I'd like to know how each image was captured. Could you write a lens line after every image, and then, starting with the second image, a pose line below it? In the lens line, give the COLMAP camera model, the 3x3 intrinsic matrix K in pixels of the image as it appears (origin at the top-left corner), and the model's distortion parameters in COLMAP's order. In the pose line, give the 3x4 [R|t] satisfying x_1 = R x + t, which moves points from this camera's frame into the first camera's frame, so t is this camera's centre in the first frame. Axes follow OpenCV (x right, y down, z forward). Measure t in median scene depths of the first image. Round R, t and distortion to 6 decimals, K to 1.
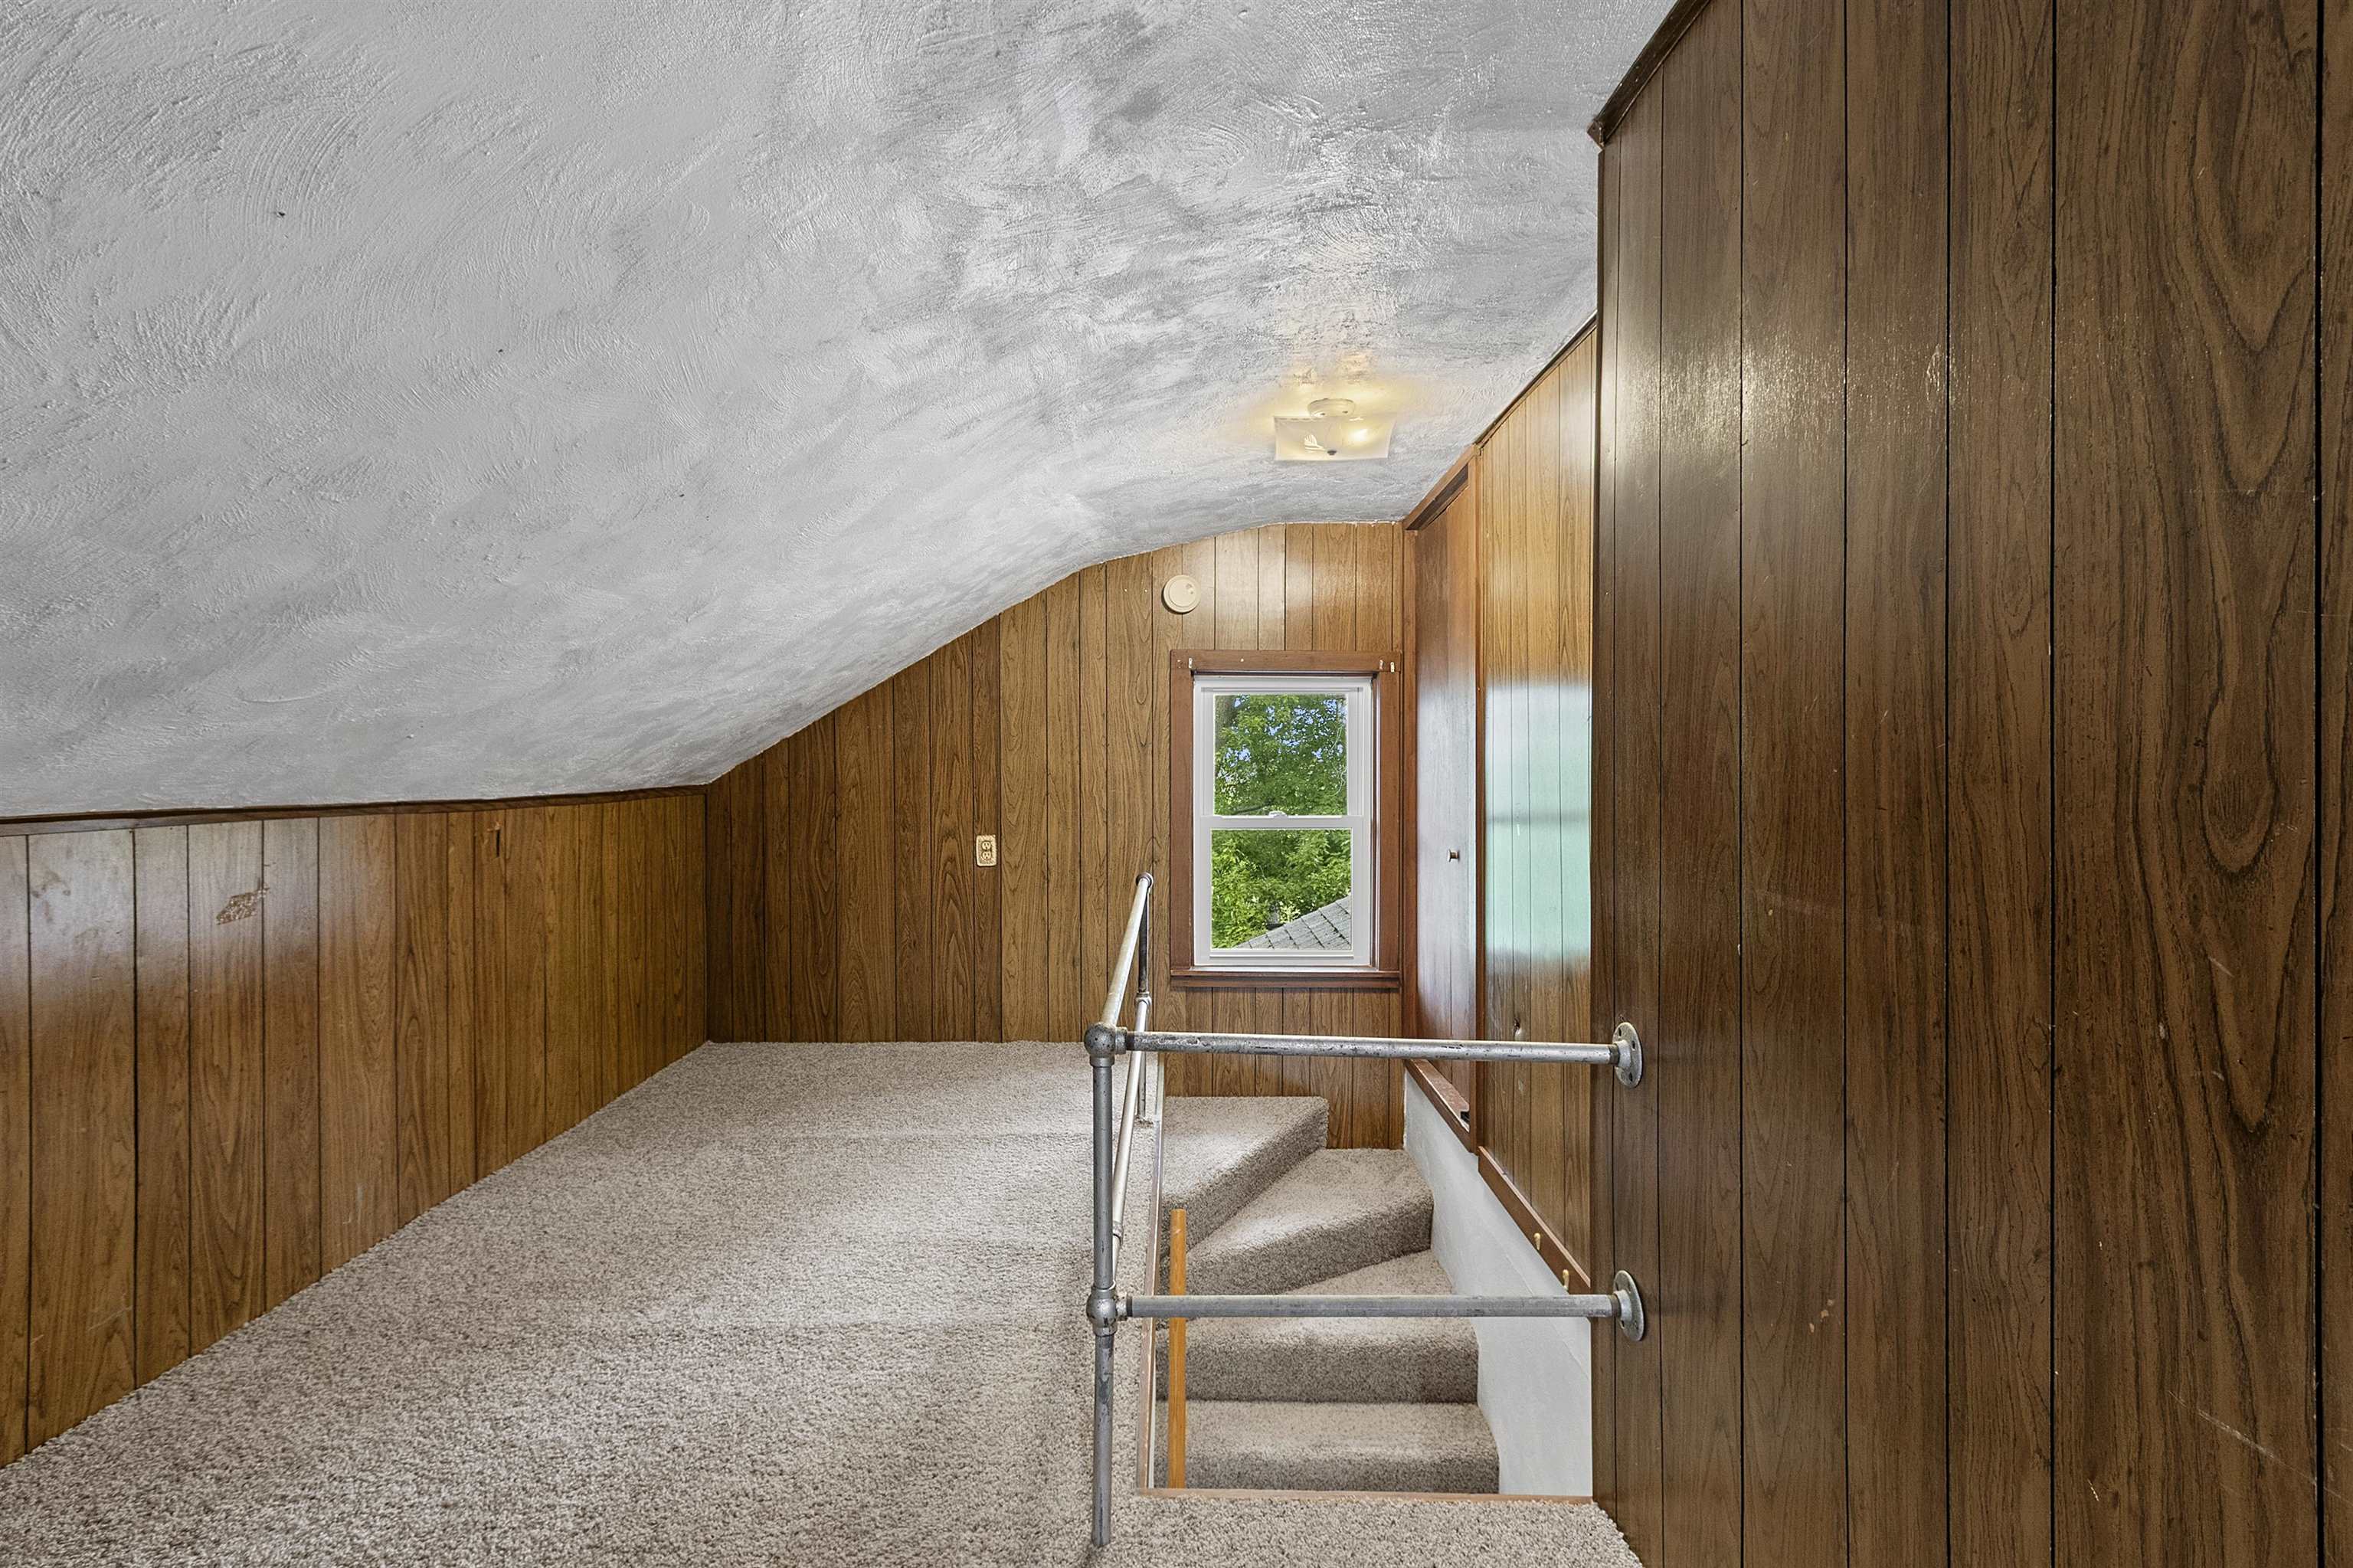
lens RADIAL K [[1077.0, 0, 1175.6], [0, 1077.0, 785.3], [0, 0, 1]] dist [-0.000352, 0.000058]
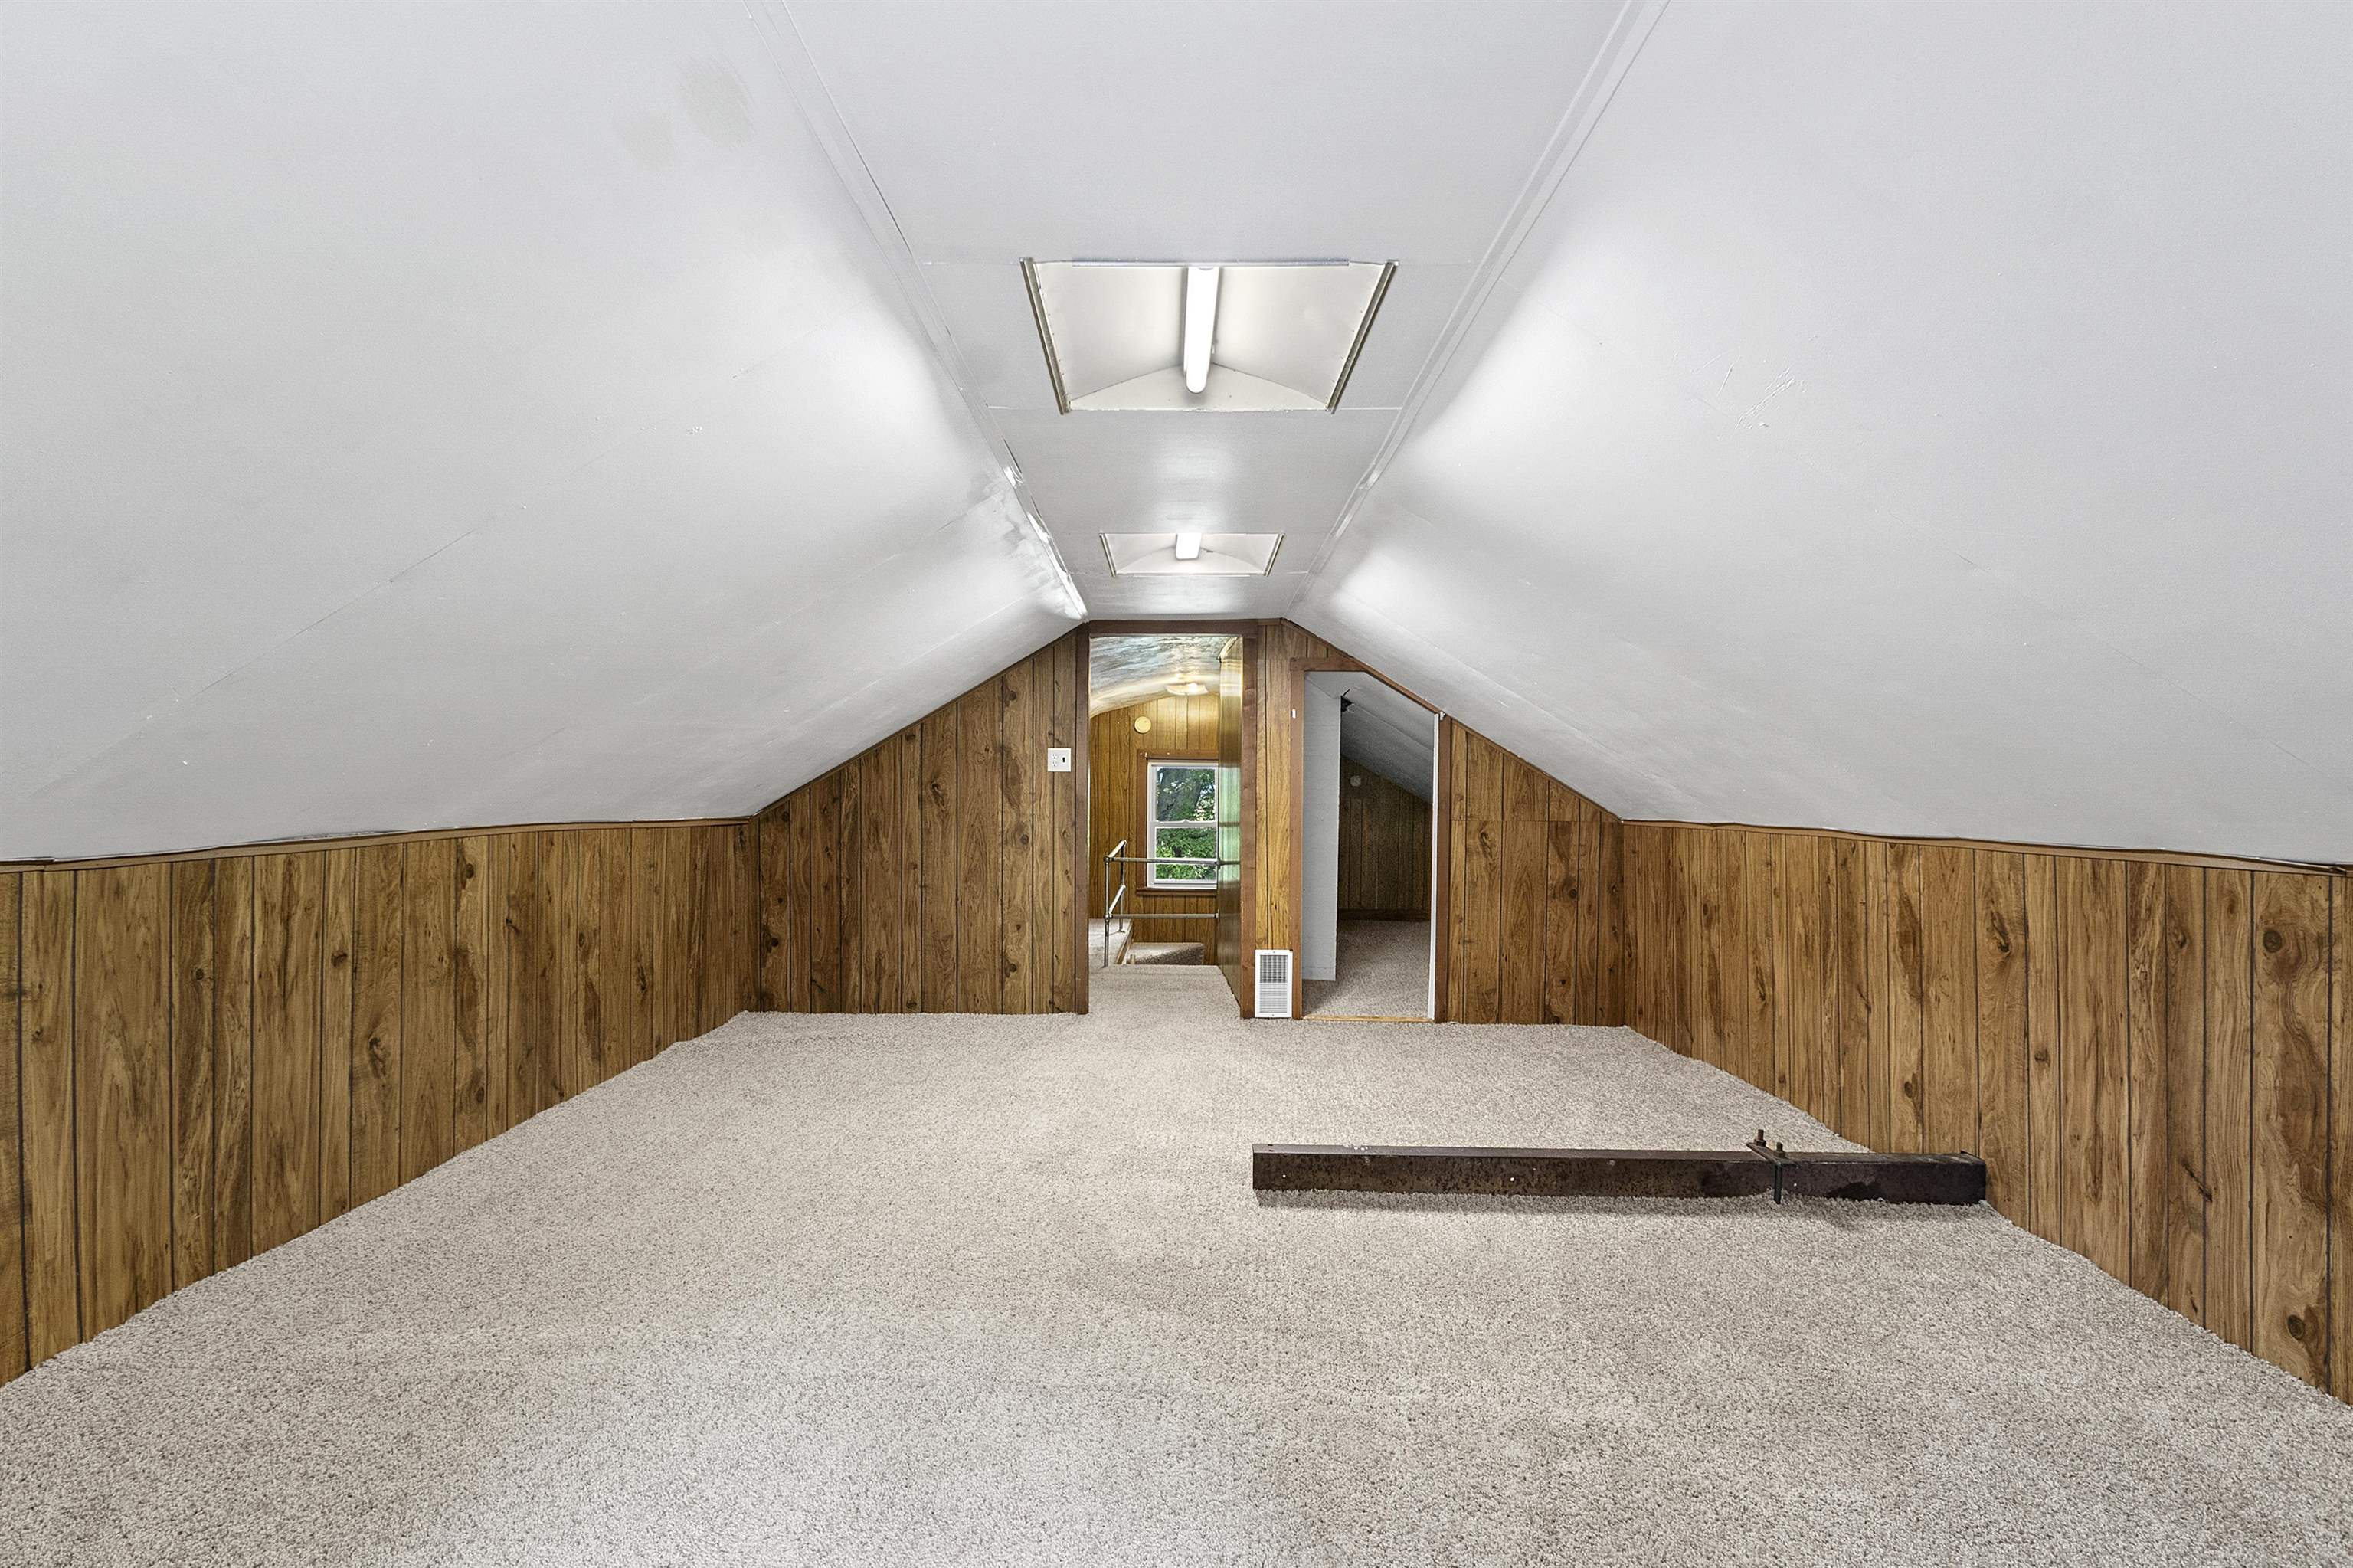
lens RADIAL K [[1077.0, 0, 1173.1], [0, 1077.0, 782.9], [0, 0, 1]] dist [-0.000352, 0.000058]
pose [[0.999826, 0.003688, 0.018307, 0.028302], [-0.003593, 0.999980, -0.005241, -0.041369], [-0.018326, 0.005174, 0.999819, -1.266817]]
